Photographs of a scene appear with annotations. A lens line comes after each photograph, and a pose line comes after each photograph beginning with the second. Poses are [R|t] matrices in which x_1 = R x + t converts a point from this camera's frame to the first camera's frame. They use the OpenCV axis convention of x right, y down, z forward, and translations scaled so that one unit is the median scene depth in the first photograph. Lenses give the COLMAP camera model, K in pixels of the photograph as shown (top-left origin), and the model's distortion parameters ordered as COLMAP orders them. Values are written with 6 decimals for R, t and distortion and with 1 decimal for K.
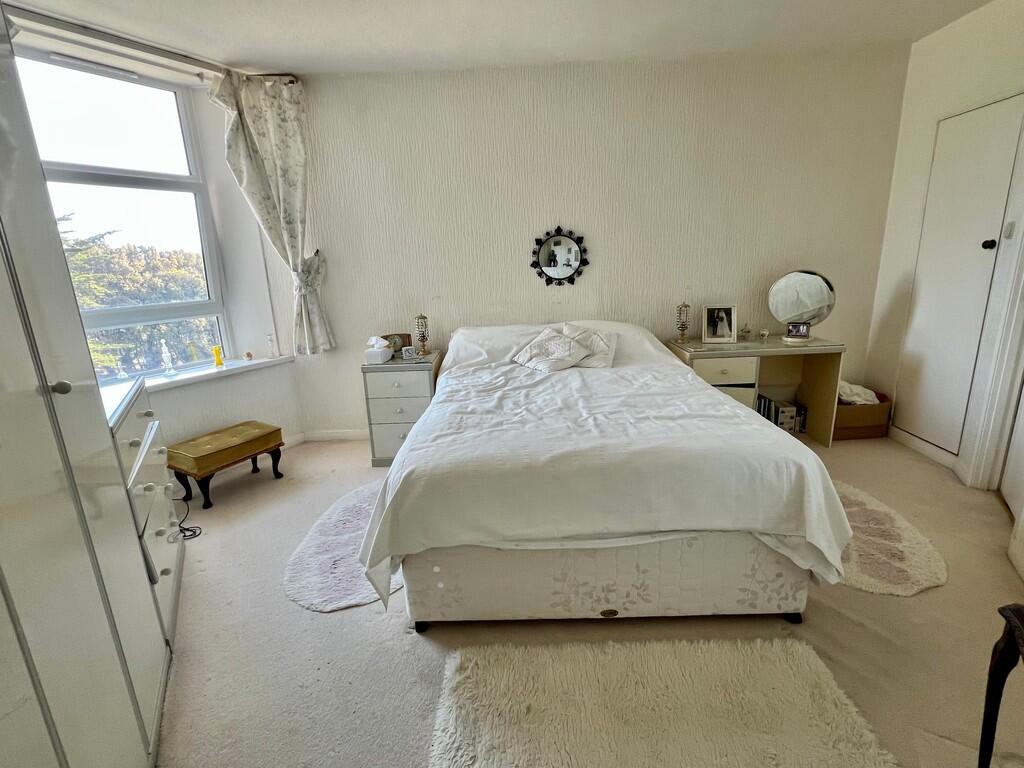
lens RADIAL K [[490.0, 0, 510.2], [0, 490.0, 379.6], [0, 0, 1]] dist [-0.003674, 0.000577]
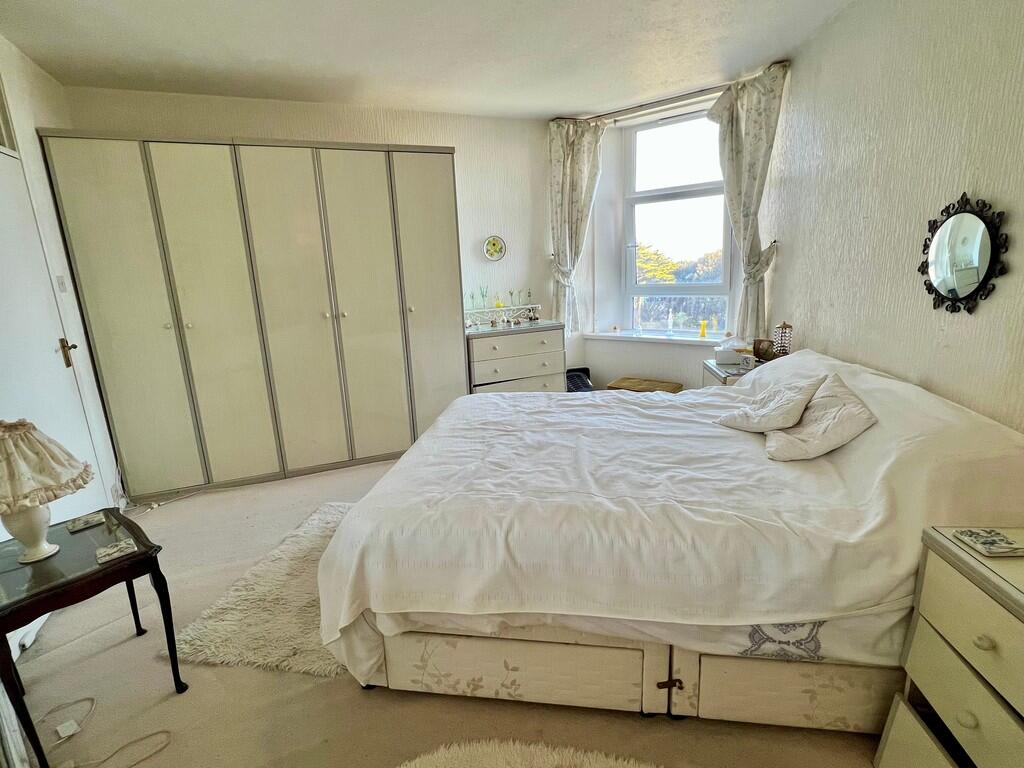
lens RADIAL K [[490.0, 0, 510.2], [0, 490.0, 379.6], [0, 0, 1]] dist [-0.003674, 0.000577]
pose [[-0.108968, 0.270604, -0.956504, 0.732376], [-0.193687, 0.938011, 0.287437, -0.206843], [0.974993, 0.216583, -0.049801, 0.674853]]
